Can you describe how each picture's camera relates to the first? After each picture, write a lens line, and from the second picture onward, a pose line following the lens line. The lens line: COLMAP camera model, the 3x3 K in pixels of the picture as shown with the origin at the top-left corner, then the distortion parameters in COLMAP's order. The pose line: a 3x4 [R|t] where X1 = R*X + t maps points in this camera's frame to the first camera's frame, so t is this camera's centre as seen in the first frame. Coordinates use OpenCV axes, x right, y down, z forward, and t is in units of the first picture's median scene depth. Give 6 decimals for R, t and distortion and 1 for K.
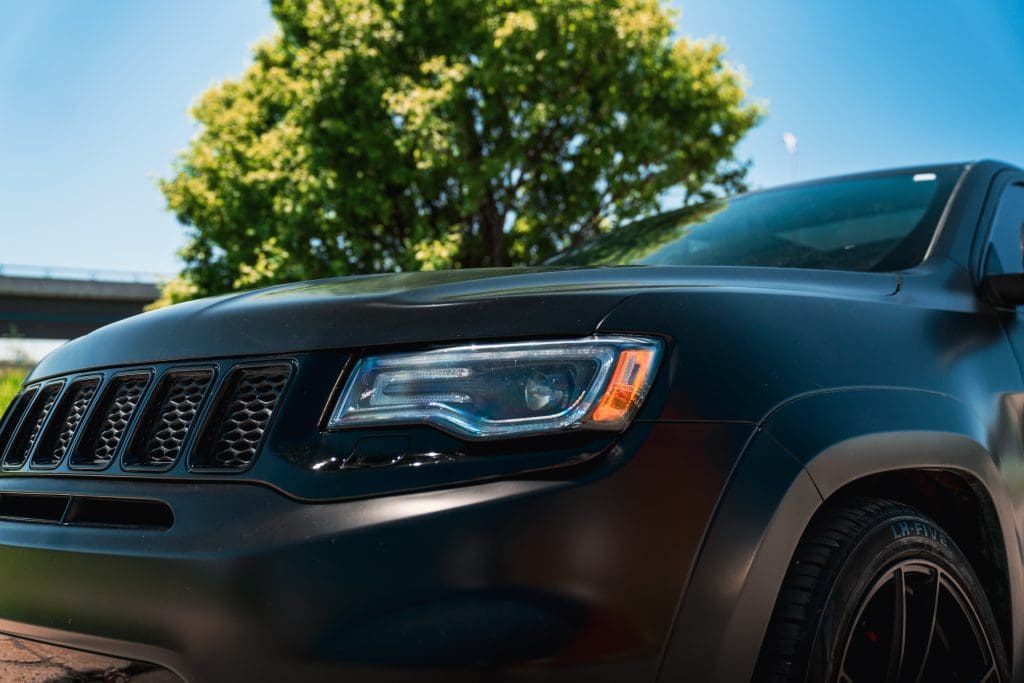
lens RADIAL K [[1010.5, 0, 512.0], [0, 1010.5, 341.5], [0, 0, 1]] dist [-0.006403, 0.129557]
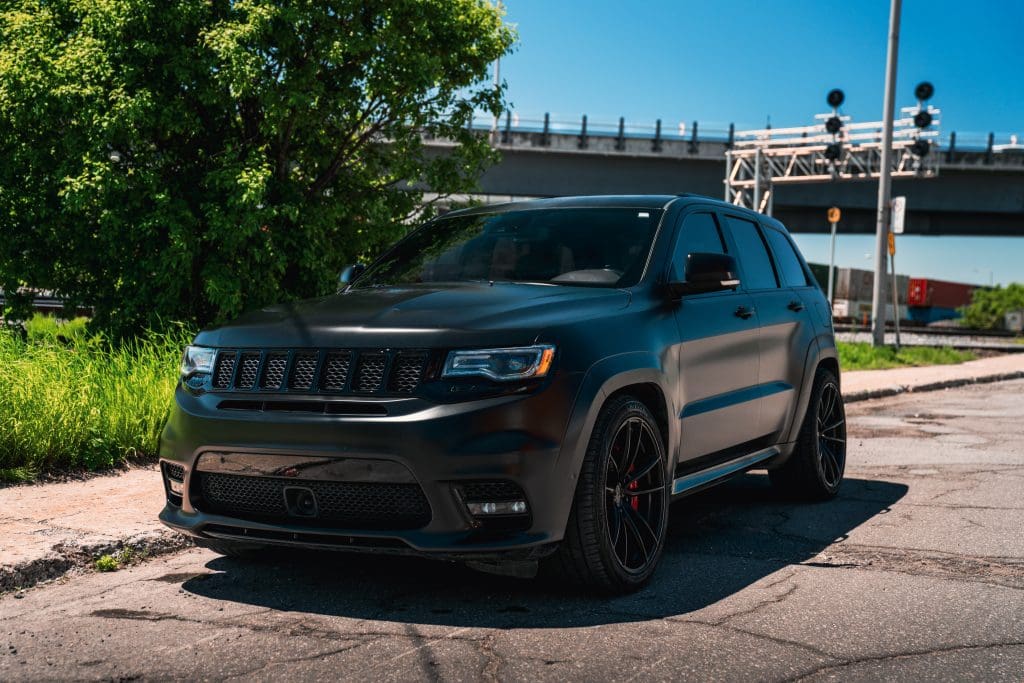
lens RADIAL K [[1203.4, 0, 510.0], [0, 1203.4, 302.0], [0, 0, 1]] dist [-0.158817, 0.940912]
pose [[0.960769, -0.006552, 0.277274, -0.657923], [-0.022658, 0.994525, 0.102013, -0.333955], [-0.276424, -0.104293, 0.955360, -1.577728]]
